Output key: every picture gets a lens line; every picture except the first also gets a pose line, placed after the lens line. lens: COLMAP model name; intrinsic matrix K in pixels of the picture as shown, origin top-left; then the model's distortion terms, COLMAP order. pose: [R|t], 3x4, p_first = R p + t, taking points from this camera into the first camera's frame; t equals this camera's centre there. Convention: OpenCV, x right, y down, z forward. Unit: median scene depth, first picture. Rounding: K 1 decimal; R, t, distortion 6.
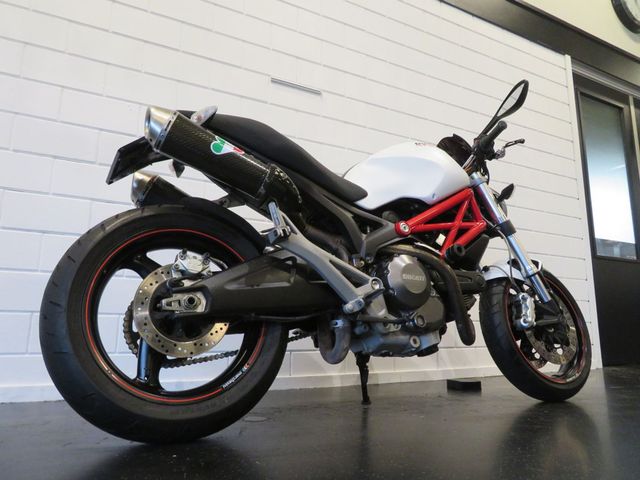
lens RADIAL K [[470.4, 0, 333.4], [0, 470.4, 237.3], [0, 0, 1]] dist [-0.008928, 0.020678]
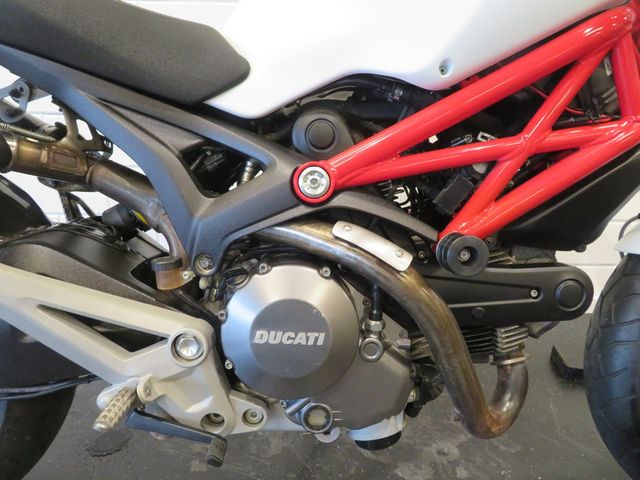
lens RADIAL K [[470.4, 0, 317.4], [0, 470.4, 237.8], [0, 0, 1]] dist [-0.008928, 0.020678]
pose [[0.875991, 0.171328, -0.450874, 0.324581], [0.073164, 0.876769, 0.475313, -0.155391], [0.476747, -0.449358, 0.755507, 0.697742]]
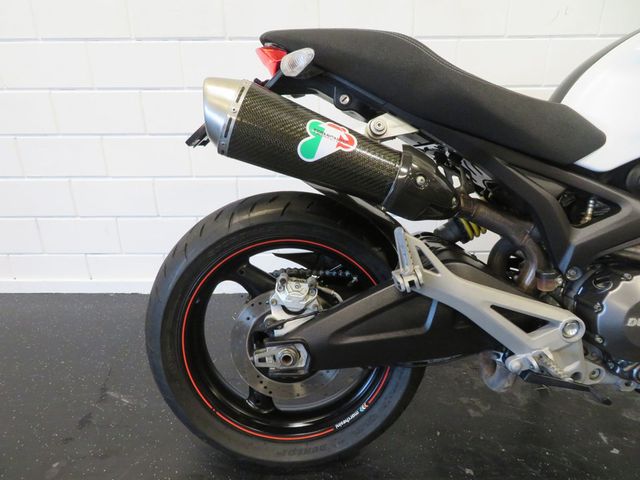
lens RADIAL K [[470.4, 0, 318.0], [0, 470.4, 241.8], [0, 0, 1]] dist [-0.008928, 0.020678]
pose [[0.877216, 0.185152, -0.442956, 0.044598], [0.095339, 0.837085, 0.538702, -0.330079], [0.470533, -0.514789, 0.716652, 0.398540]]
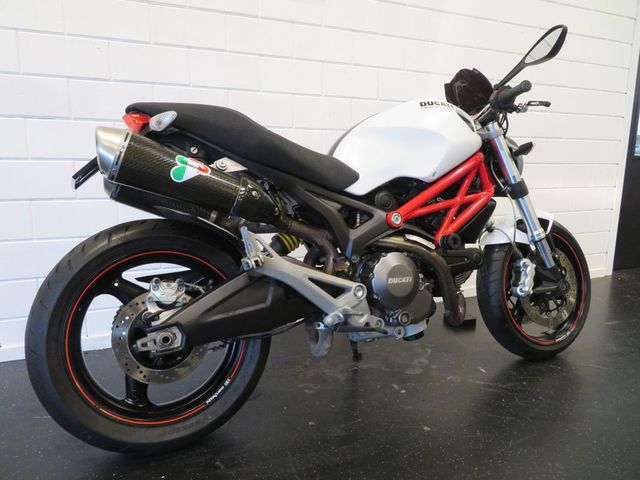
lens RADIAL K [[470.4, 0, 330.1], [0, 470.4, 238.7], [0, 0, 1]] dist [-0.008928, 0.020678]
pose [[0.997438, 0.025475, -0.066840, 0.083110], [-0.000122, 0.935032, 0.354563, -0.310658], [0.071530, -0.353647, 0.932640, 0.109206]]
